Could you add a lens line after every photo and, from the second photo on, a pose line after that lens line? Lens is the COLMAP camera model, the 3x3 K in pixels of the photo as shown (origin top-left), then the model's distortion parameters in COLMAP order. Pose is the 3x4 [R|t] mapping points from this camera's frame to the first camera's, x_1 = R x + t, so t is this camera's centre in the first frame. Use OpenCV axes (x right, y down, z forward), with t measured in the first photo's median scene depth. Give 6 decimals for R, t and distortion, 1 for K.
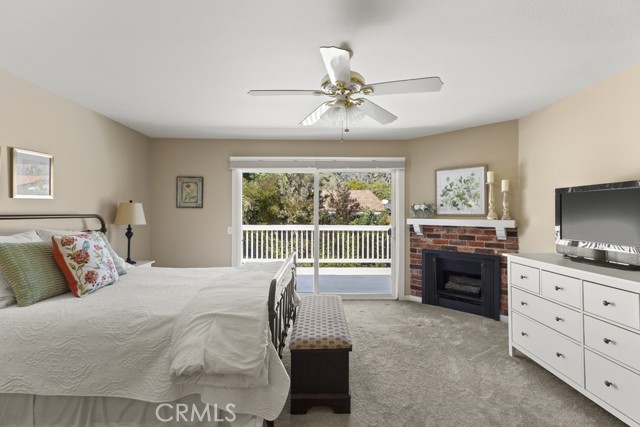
lens RADIAL K [[286.9, 0, 320.9], [0, 286.9, 209.7], [0, 0, 1]] dist [0.004613, 0.000108]
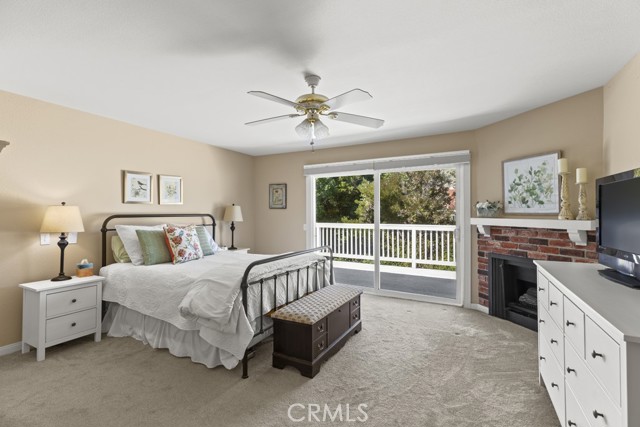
lens RADIAL K [[286.9, 0, 320.9], [0, 286.9, 209.7], [0, 0, 1]] dist [0.004613, 0.000108]
pose [[0.876923, -0.009212, -0.480542, 0.341859], [0.010362, 0.999946, -0.000260, 0.000371], [0.480519, -0.004752, 0.876971, -0.016418]]
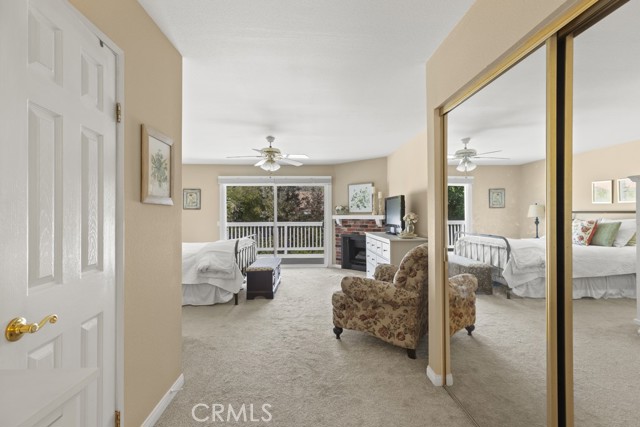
lens RADIAL K [[286.9, 0, 320.9], [0, 286.9, 209.7], [0, 0, 1]] dist [0.004613, 0.000108]
pose [[0.999276, -0.006413, 0.037492, 0.189629], [0.006565, 0.999971, -0.003936, 0.006688], [-0.037466, 0.004179, 0.999289, -0.609583]]
